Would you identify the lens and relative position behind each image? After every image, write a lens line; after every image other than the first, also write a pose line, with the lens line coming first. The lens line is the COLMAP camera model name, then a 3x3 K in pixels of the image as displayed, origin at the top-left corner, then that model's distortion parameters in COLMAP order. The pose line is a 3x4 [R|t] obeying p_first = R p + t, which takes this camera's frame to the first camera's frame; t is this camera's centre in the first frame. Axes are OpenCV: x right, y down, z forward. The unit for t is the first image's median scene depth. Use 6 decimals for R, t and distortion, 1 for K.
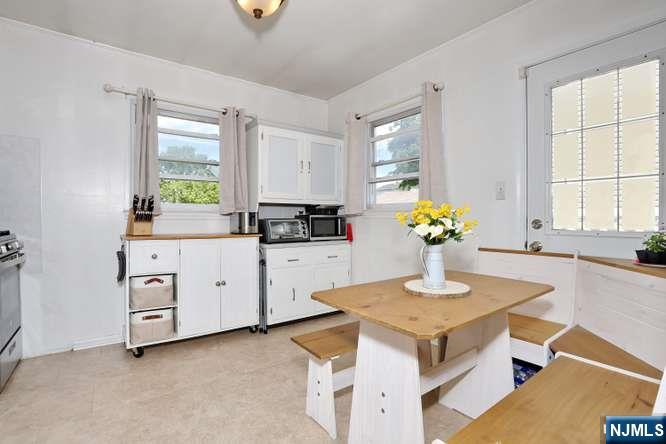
lens RADIAL K [[323.4, 0, 328.3], [0, 323.4, 220.6], [0, 0, 1]] dist [-0.067255, 0.011915]
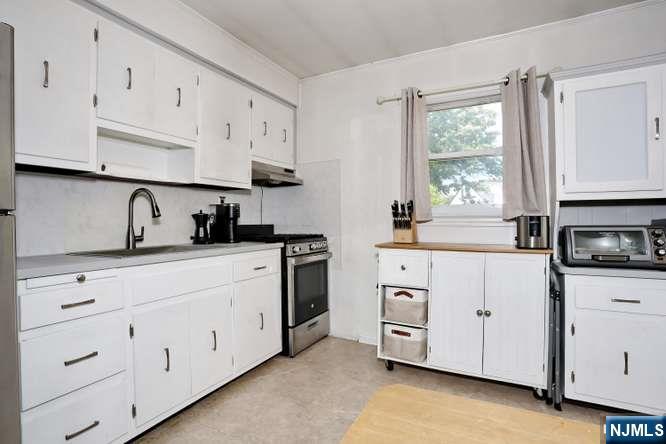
lens RADIAL K [[323.4, 0, 331.7], [0, 323.4, 217.3], [0, 0, 1]] dist [-0.067255, 0.011915]
pose [[0.421800, -0.015801, -0.906551, 0.170889], [-0.004291, 0.999802, -0.019423, -0.009233], [0.906679, 0.012083, 0.421649, 0.348758]]
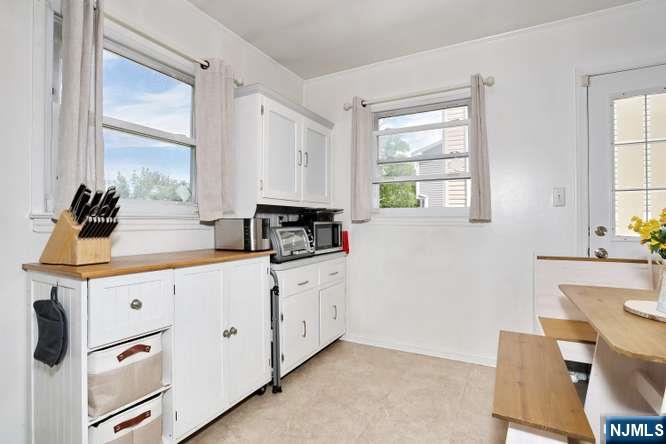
lens RADIAL K [[323.4, 0, 332.9], [0, 323.4, 223.1], [0, 0, 1]] dist [-0.067255, 0.011915]
pose [[0.906568, -0.005983, 0.422017, -0.390421], [0.007810, 0.999966, -0.002601, -0.013369], [-0.421987, 0.005653, 0.906584, 0.327660]]
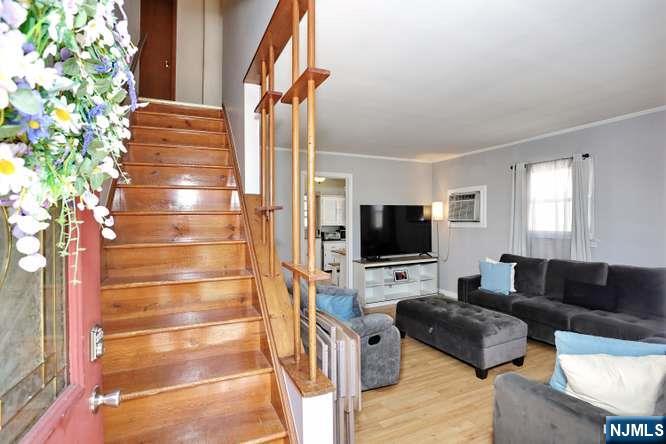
lens RADIAL K [[323.4, 0, 331.1], [0, 323.4, 223.6], [0, 0, 1]] dist [-0.067255, 0.011915]
pose [[0.981906, -0.001128, -0.189367, 0.410711], [0.002547, 0.999970, 0.007253, -0.101278], [0.189353, -0.007604, 0.981880, -1.789673]]
